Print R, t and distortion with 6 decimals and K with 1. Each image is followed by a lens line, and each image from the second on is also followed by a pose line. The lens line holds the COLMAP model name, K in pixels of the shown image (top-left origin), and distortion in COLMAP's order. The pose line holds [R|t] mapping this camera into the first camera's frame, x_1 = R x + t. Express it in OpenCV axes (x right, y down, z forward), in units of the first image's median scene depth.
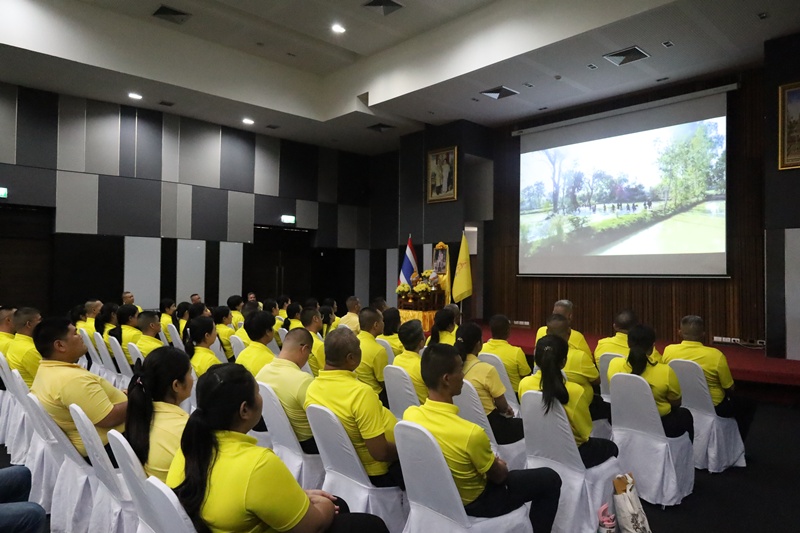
lens RADIAL K [[547.6, 0, 400.0], [0, 547.6, 266.5], [0, 0, 1]] dist [-0.010625, 0.001810]
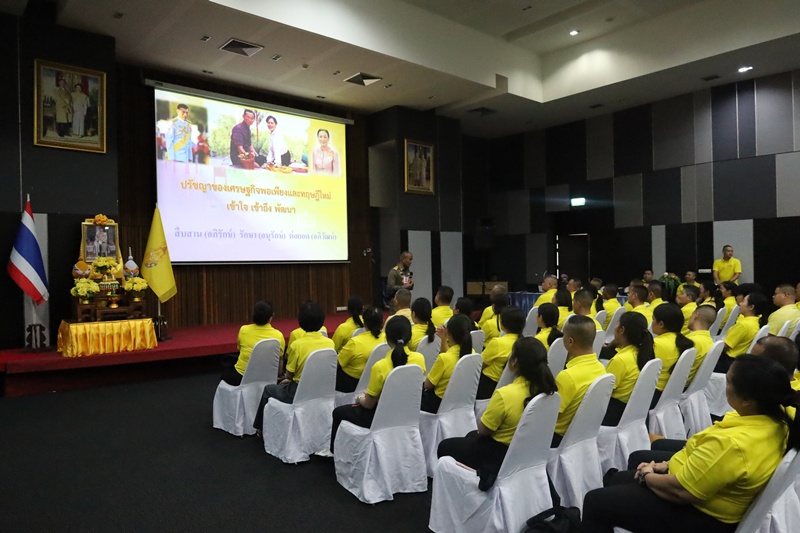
lens RADIAL K [[547.6, 0, 400.0], [0, 547.6, 266.5], [0, 0, 1]] dist [-0.010625, 0.001810]
pose [[0.032354, -0.017904, 0.999316, -0.561427], [-0.002836, 0.999834, 0.018005, 0.004842], [-0.999472, -0.003417, 0.032298, 0.616701]]
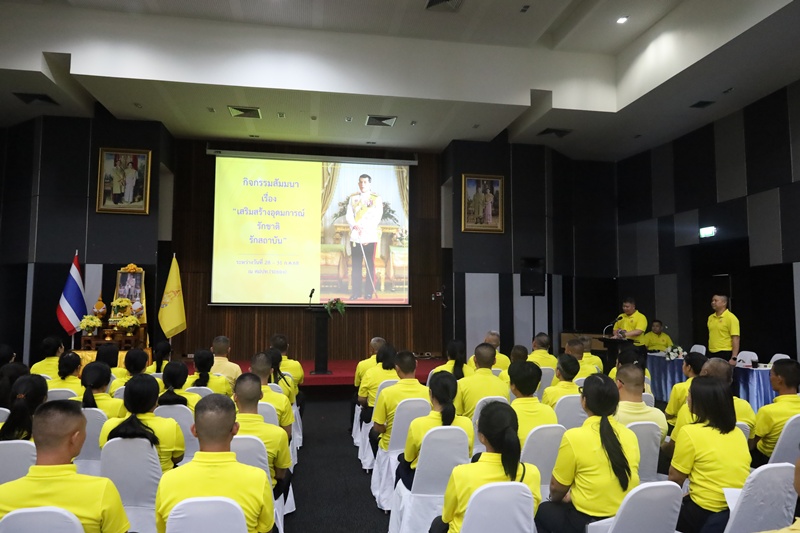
lens RADIAL K [[547.6, 0, 400.0], [0, 547.6, 266.5], [0, 0, 1]] dist [-0.010625, 0.001810]
pose [[0.548462, 0.052171, 0.834546, -0.379169], [-0.015915, 0.998522, -0.051963, -0.004956], [-0.836024, 0.015218, 0.548482, 0.222491]]
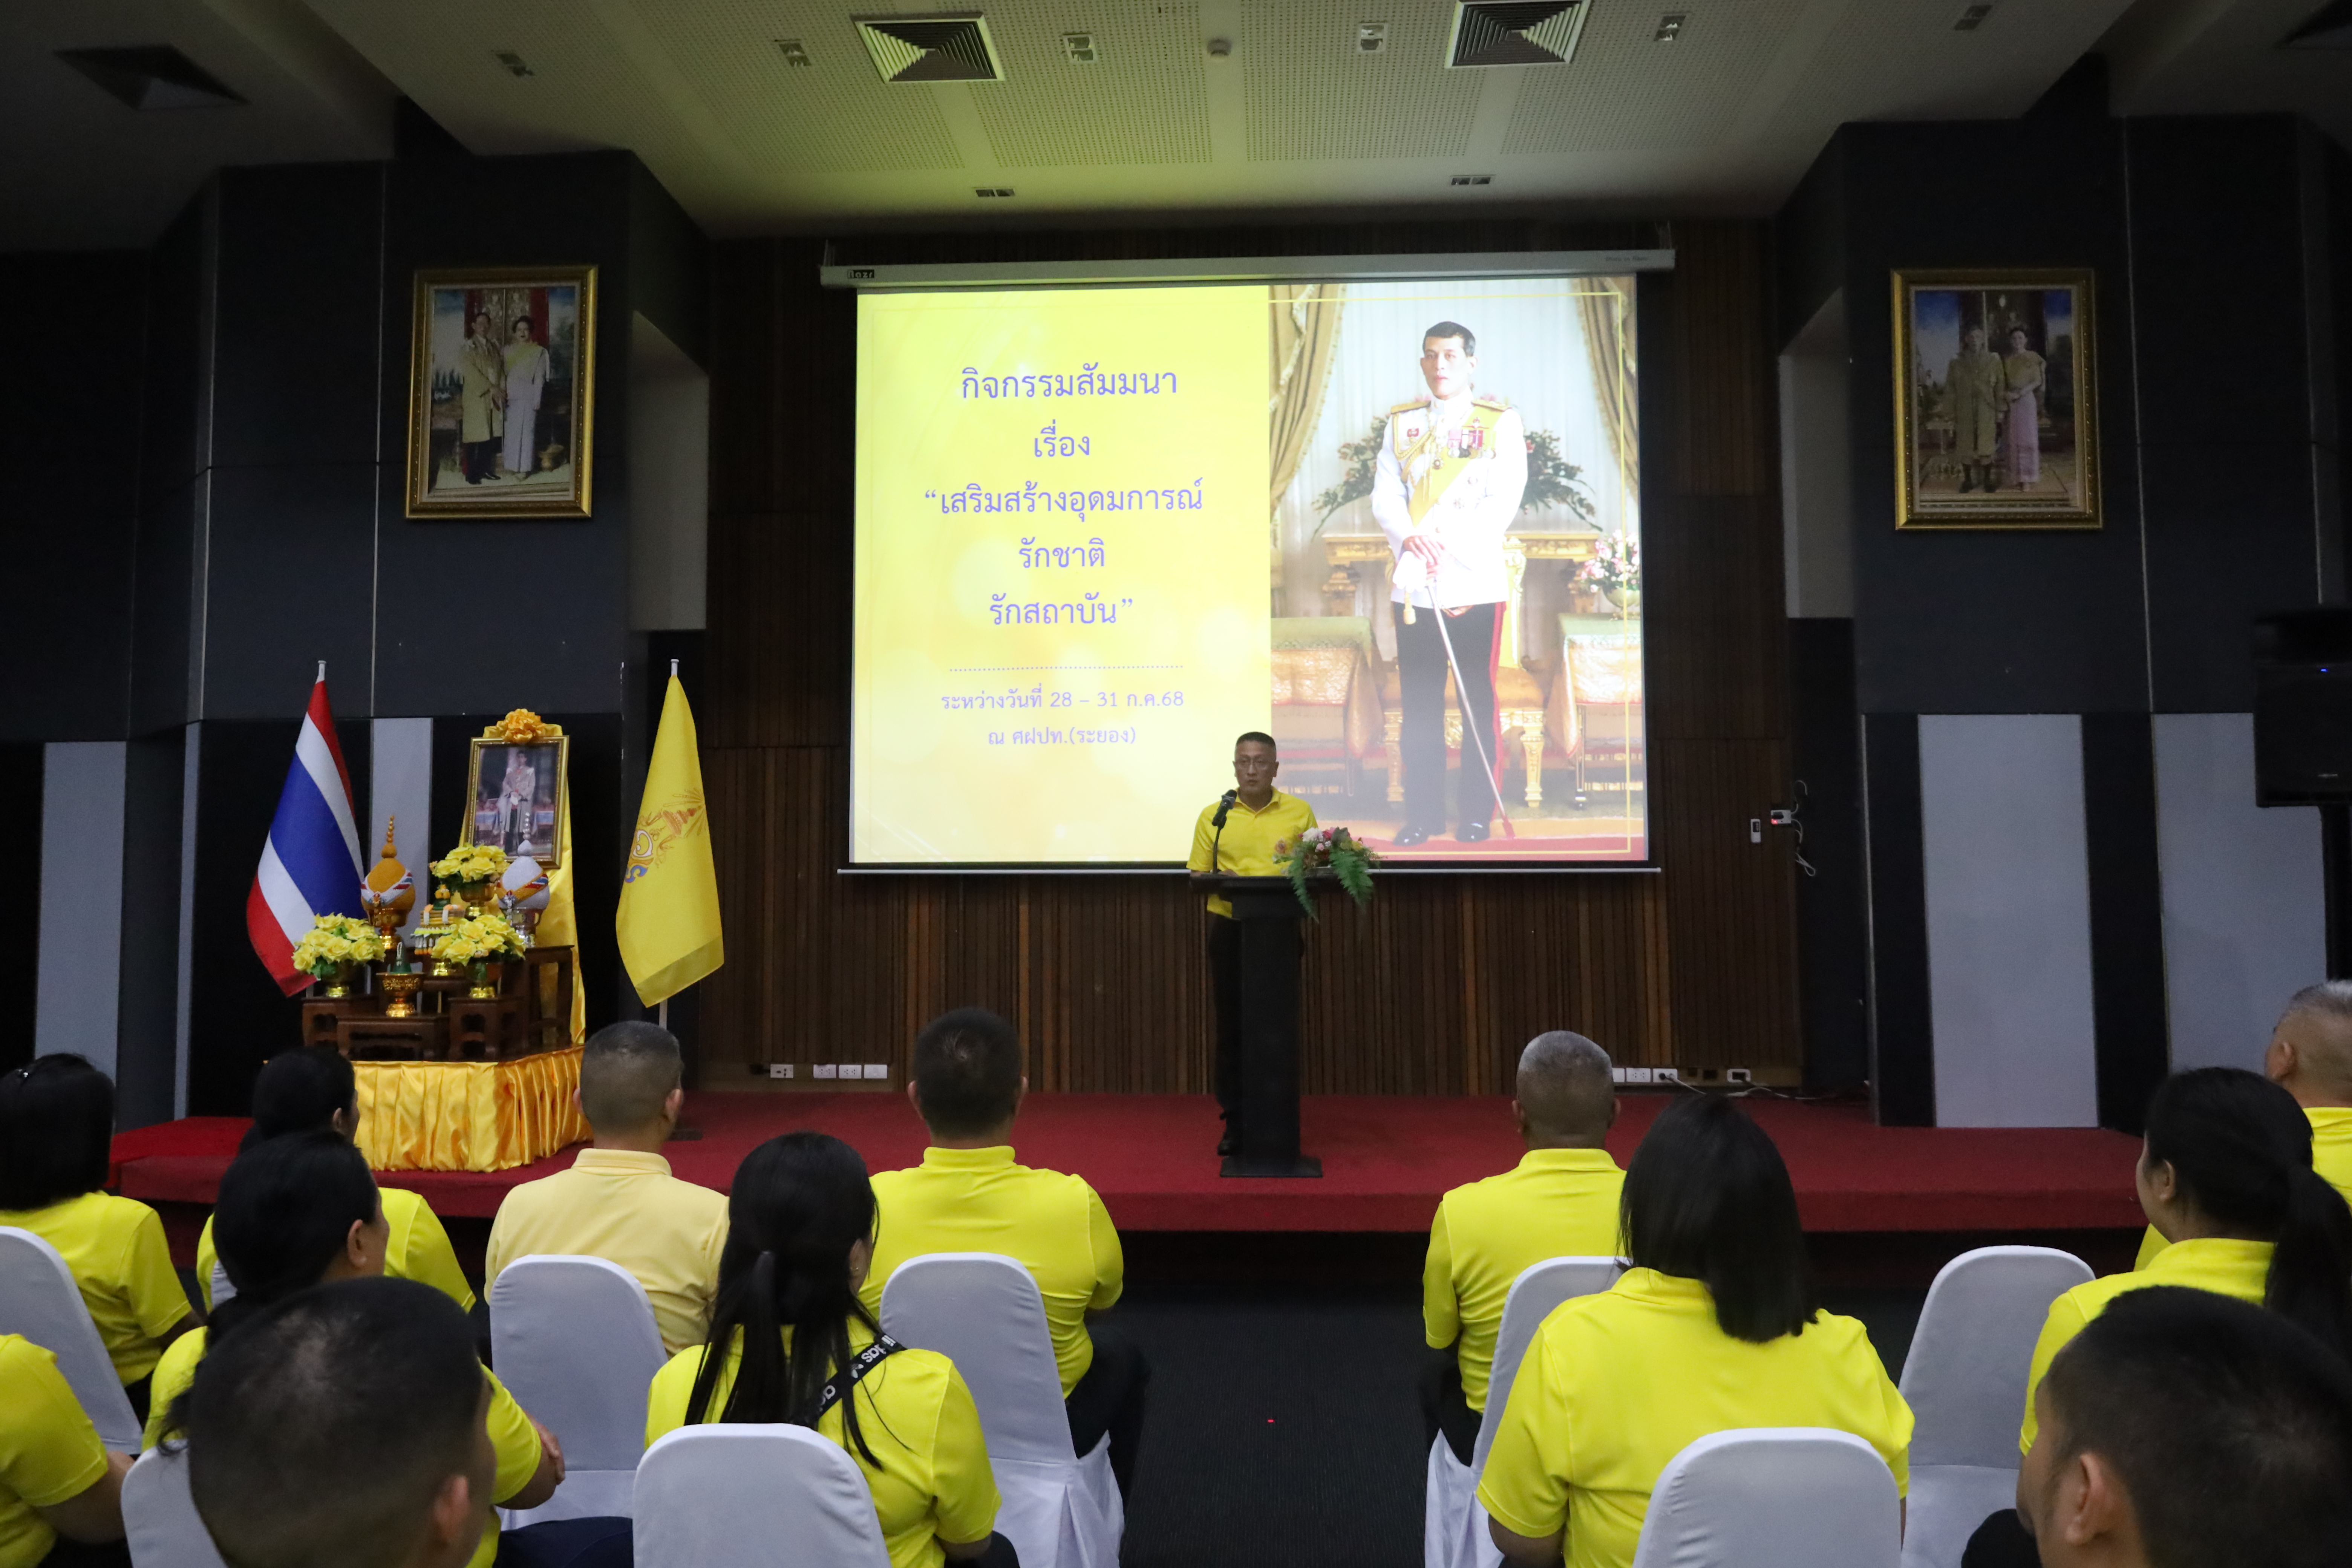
lens RADIAL K [[1609.9, 0, 1176.0], [0, 1609.9, 784.0], [0, 0, 1]] dist [-0.010625, 0.001810]
pose [[0.722303, 0.029142, 0.690962, -0.160738], [-0.002634, 0.999220, -0.039391, 0.005830], [-0.691571, 0.026632, 0.721817, 0.396578]]
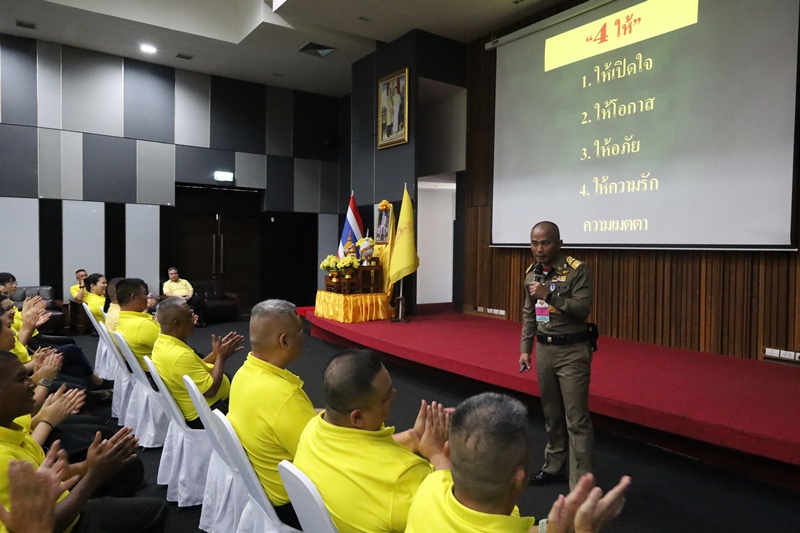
lens RADIAL K [[547.6, 0, 400.0], [0, 547.6, 266.5], [0, 0, 1]] dist [-0.010625, 0.001810]
pose [[0.989450, 0.007299, -0.144690, 0.200650], [0.000365, 0.998601, 0.052868, 0.005207], [0.144873, -0.052363, 0.988064, 0.269699]]
